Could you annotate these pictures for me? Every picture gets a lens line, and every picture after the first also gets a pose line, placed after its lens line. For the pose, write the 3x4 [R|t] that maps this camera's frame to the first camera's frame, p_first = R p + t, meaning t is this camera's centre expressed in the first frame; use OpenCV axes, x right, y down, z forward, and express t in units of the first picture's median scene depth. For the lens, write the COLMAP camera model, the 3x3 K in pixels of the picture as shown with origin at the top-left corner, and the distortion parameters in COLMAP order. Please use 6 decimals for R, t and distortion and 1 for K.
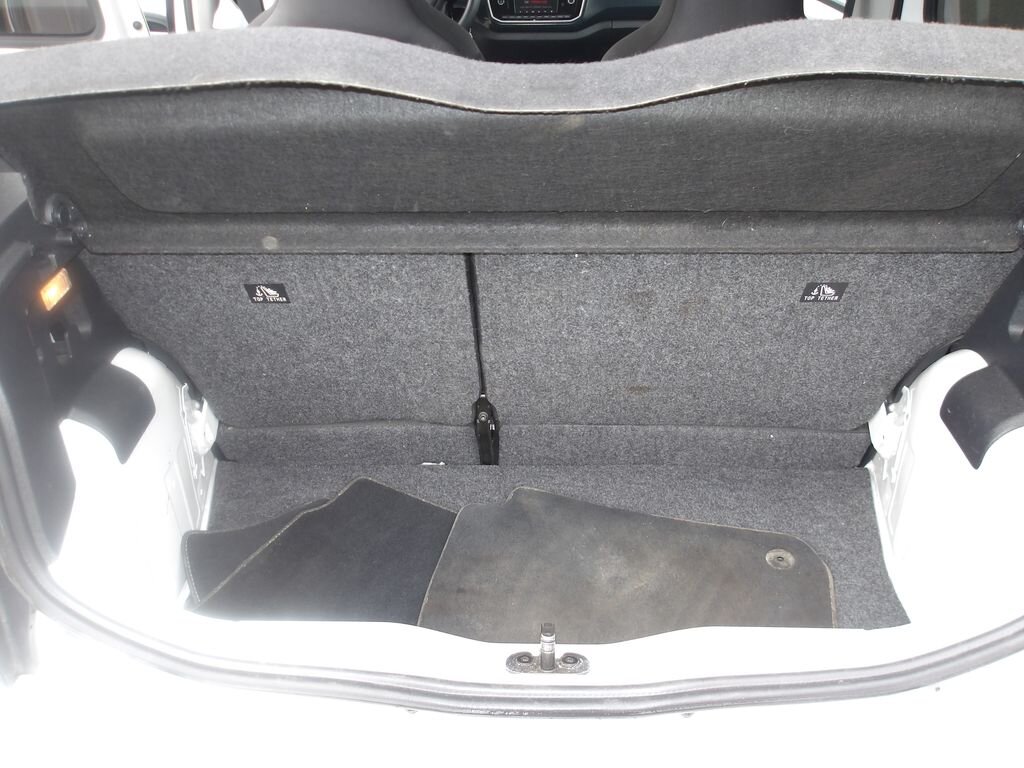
lens RADIAL K [[839.2, 0, 506.0], [0, 839.2, 381.8], [0, 0, 1]] dist [0.000820, 0.011288]
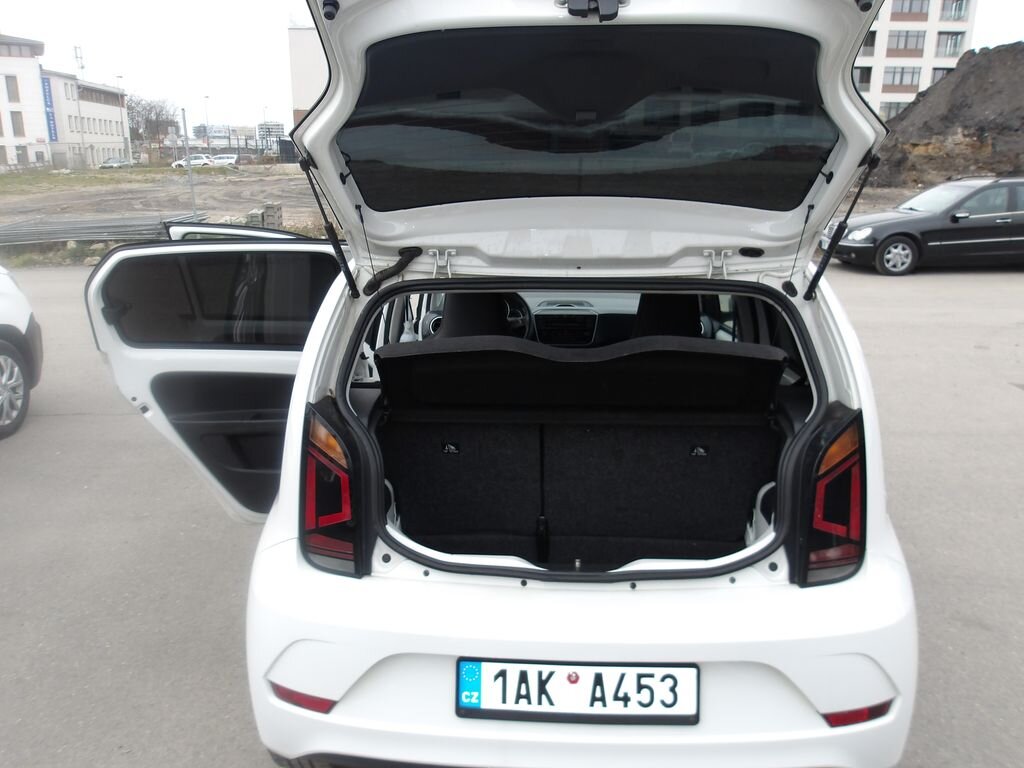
lens RADIAL K [[839.2, 0, 506.0], [0, 839.2, 381.8], [0, 0, 1]] dist [0.000820, 0.011288]
pose [[0.999575, 0.016971, -0.023699, -0.082305], [-0.024376, 0.932486, -0.360382, 0.506596], [0.015983, 0.360807, 0.932504, -1.092211]]
